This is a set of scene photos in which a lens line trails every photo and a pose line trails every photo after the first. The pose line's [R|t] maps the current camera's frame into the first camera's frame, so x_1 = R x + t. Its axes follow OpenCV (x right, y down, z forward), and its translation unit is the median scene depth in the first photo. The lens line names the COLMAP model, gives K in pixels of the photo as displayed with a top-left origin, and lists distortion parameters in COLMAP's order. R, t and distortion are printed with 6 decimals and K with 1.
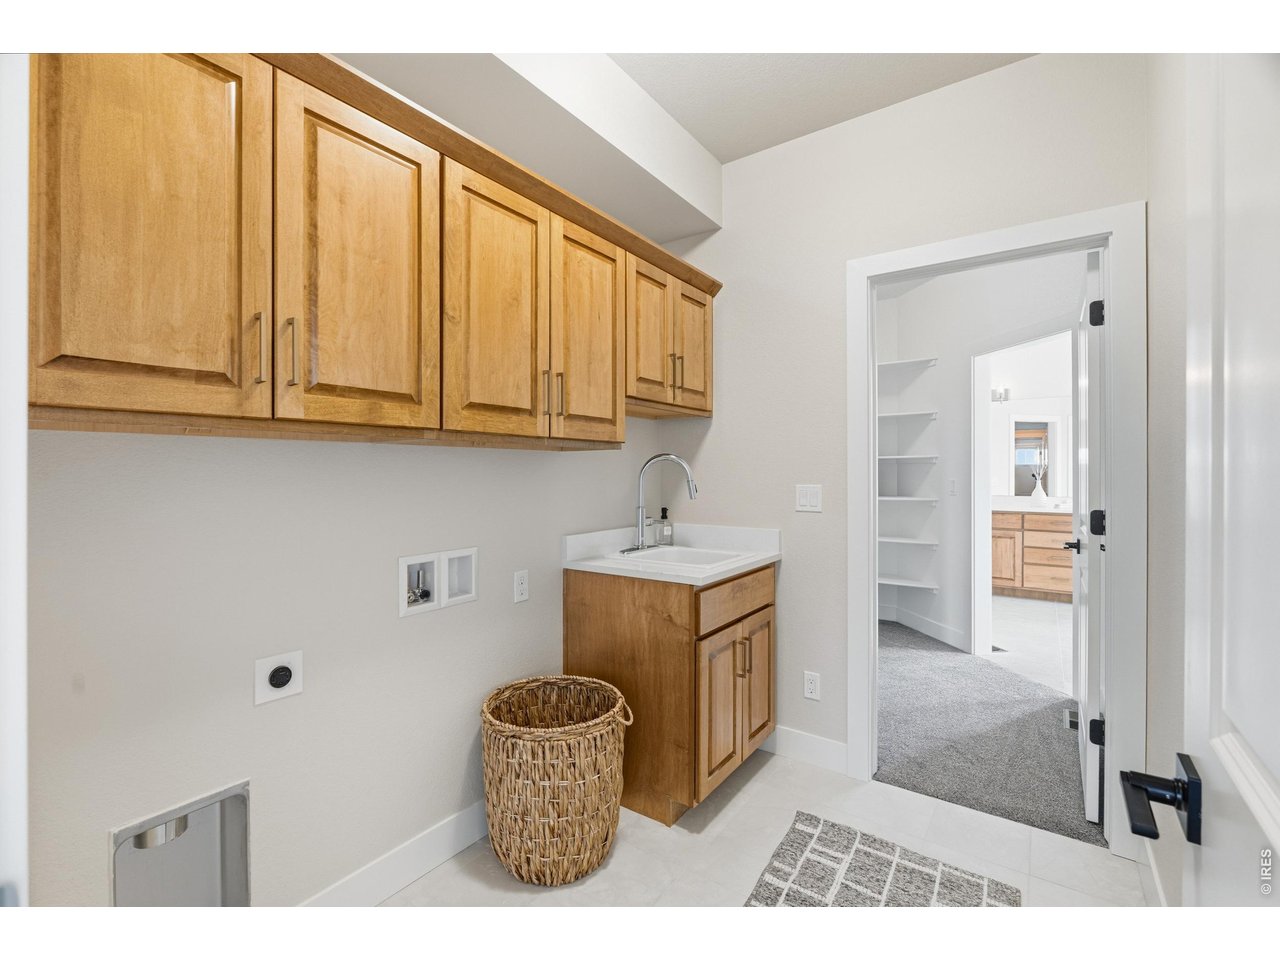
lens RADIAL K [[579.7, 0, 632.3], [0, 579.7, 466.5], [0, 0, 1]] dist [-0.003625, -0.000393]
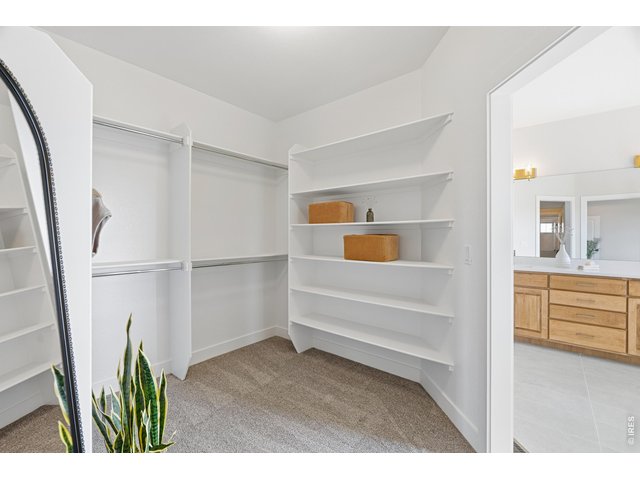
lens RADIAL K [[289.8, 0, 316.1], [0, 289.8, 233.3], [0, 0, 1]] dist [-0.003625, -0.000393]
pose [[0.997433, 0.003492, -0.071517, 0.258778], [-0.003671, 0.999990, -0.002369, 0.003792], [0.071508, 0.002626, 0.997437, 0.399258]]
